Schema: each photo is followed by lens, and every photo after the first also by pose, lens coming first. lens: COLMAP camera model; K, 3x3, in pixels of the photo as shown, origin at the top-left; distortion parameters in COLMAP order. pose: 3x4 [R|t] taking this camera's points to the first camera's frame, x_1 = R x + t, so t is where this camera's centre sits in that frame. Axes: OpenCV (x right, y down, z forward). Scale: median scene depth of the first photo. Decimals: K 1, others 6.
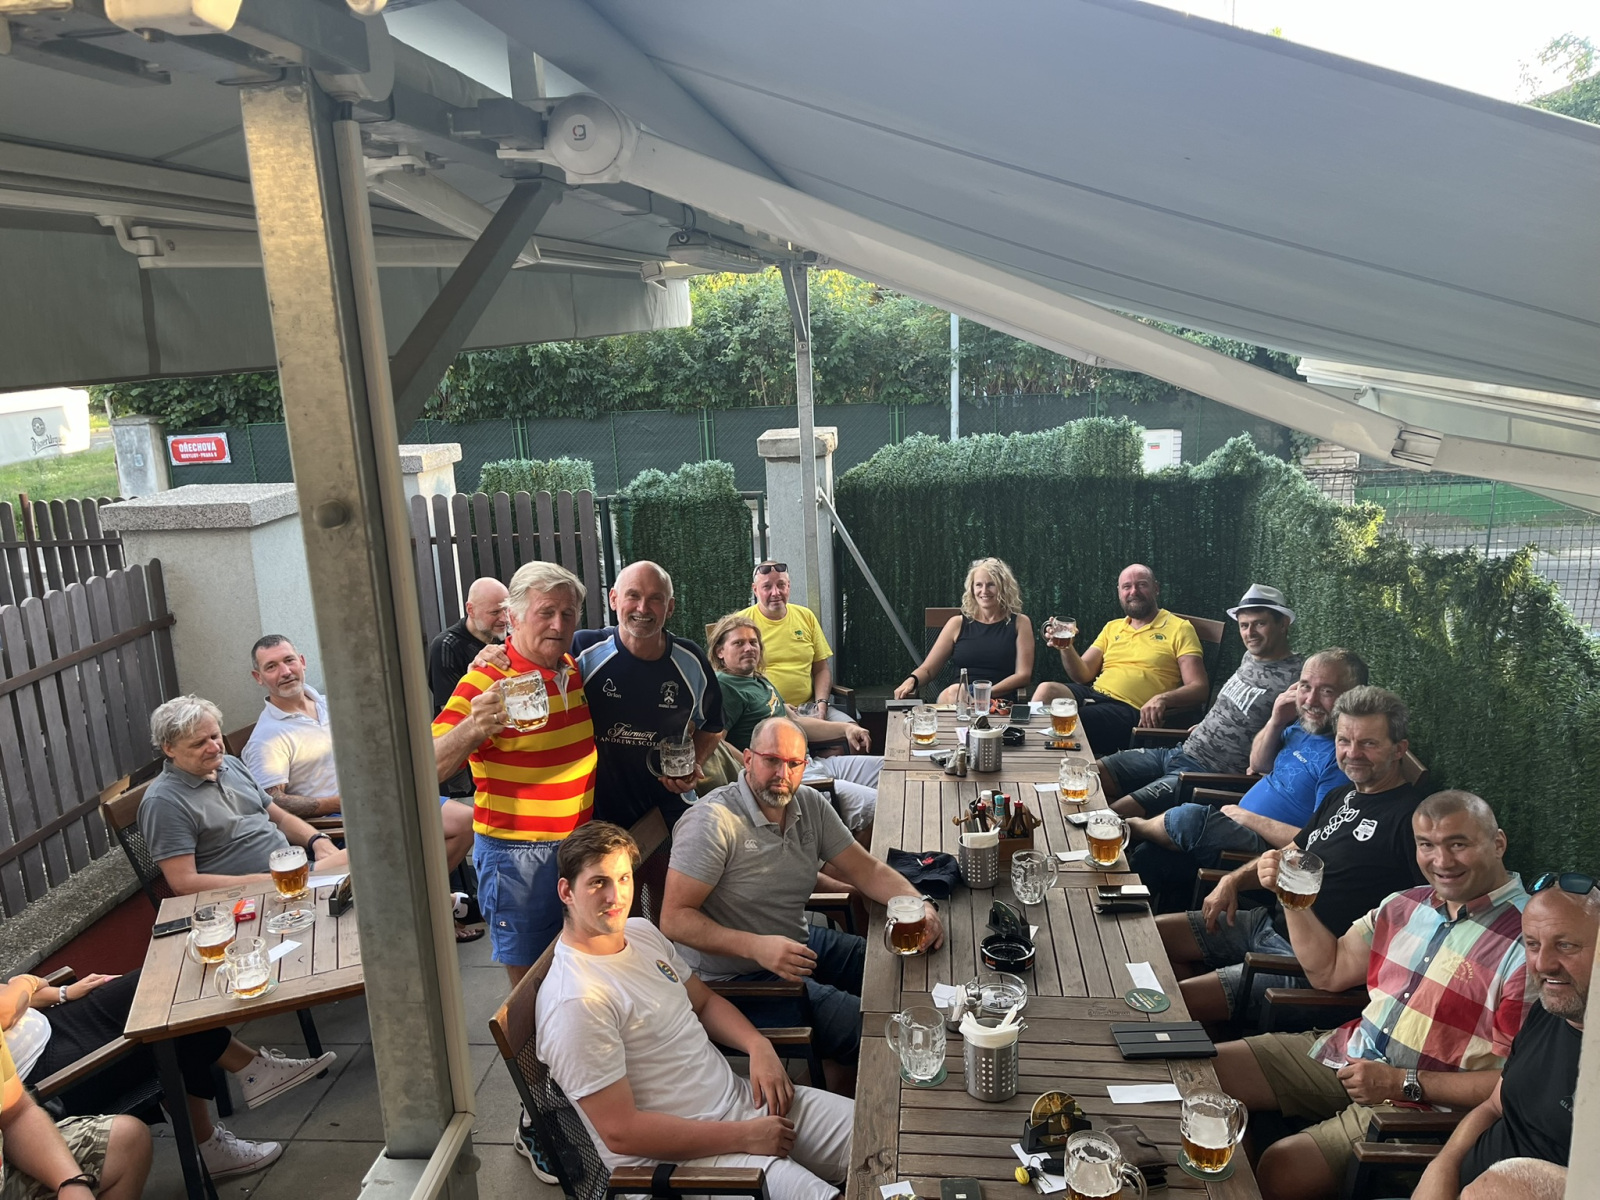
lens RADIAL K [[1287.9, 0, 800.0], [0, 1287.9, 600.0], [0, 0, 1]] dist [0.051629, -0.003982]
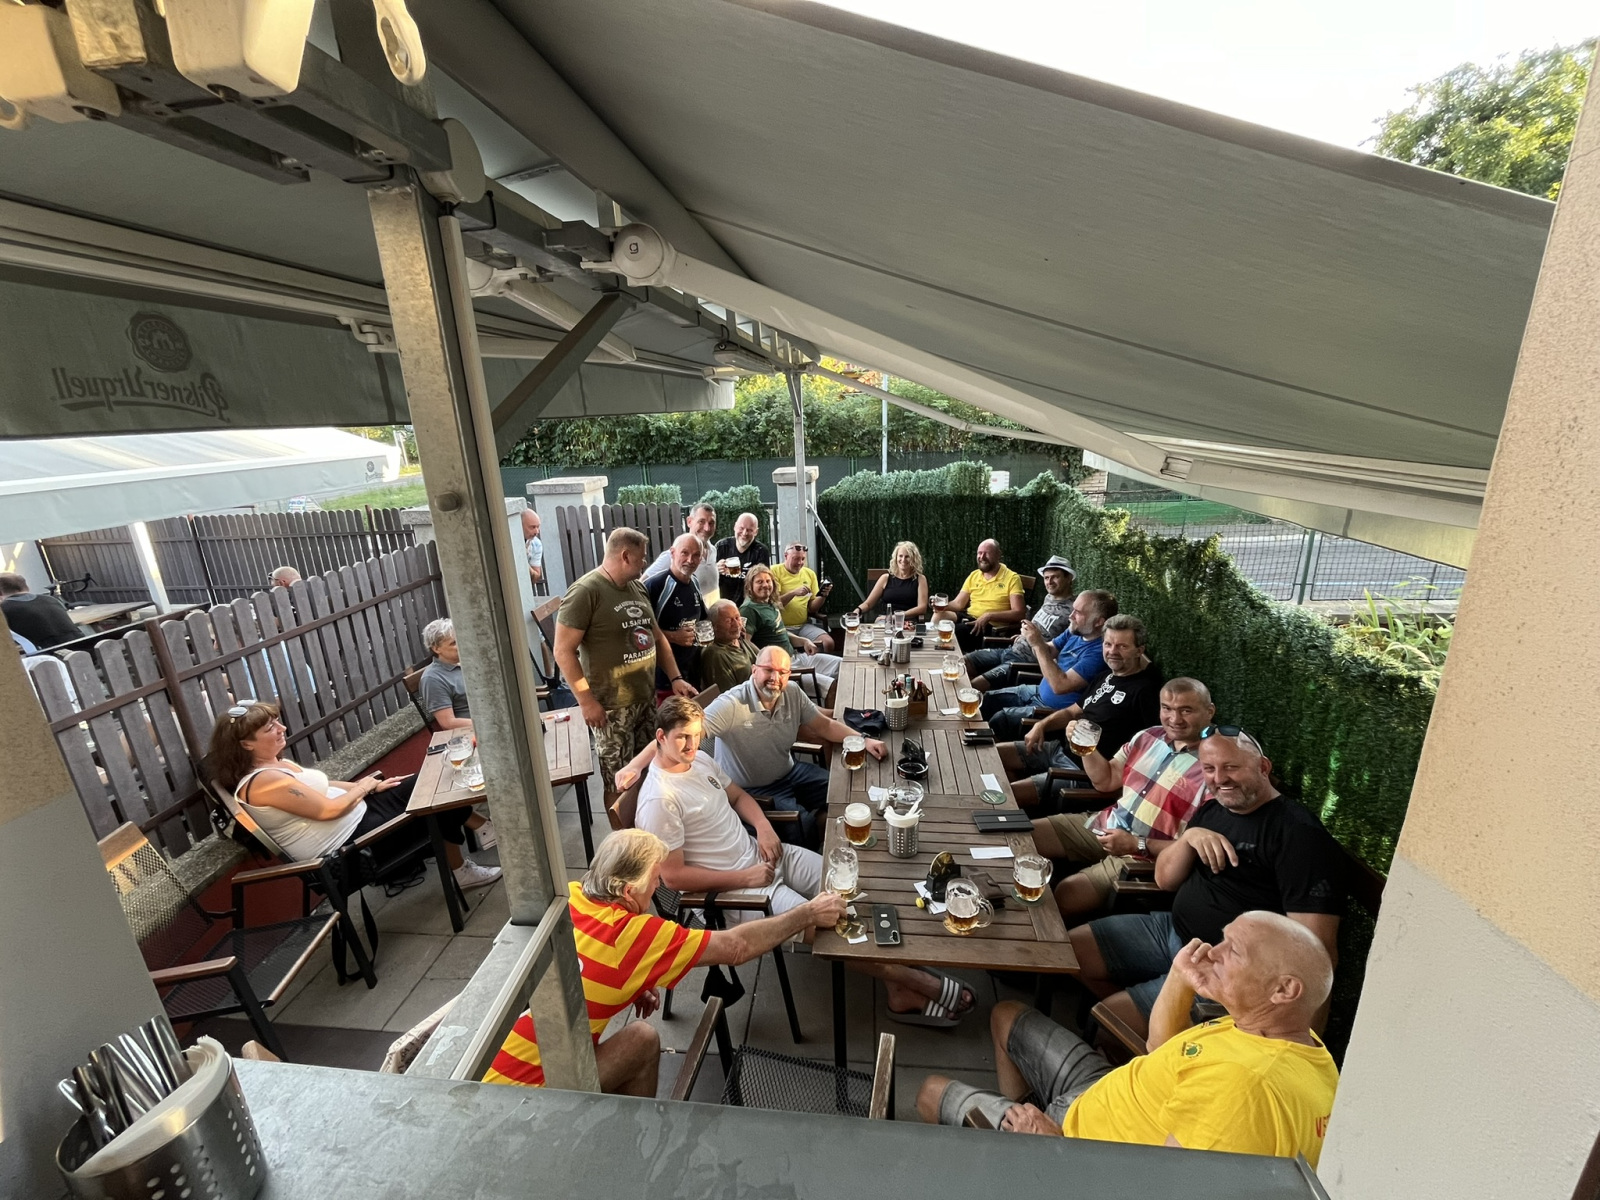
lens RADIAL K [[668.5, 0, 800.0], [0, 668.5, 600.0], [0, 0, 1]] dist [0.000199, 0.000013]
pose [[0.999985, 0.002189, -0.005080, 0.012746], [-0.001922, 0.998649, 0.051925, 0.001337], [0.005187, -0.051914, 0.998638, 0.108135]]
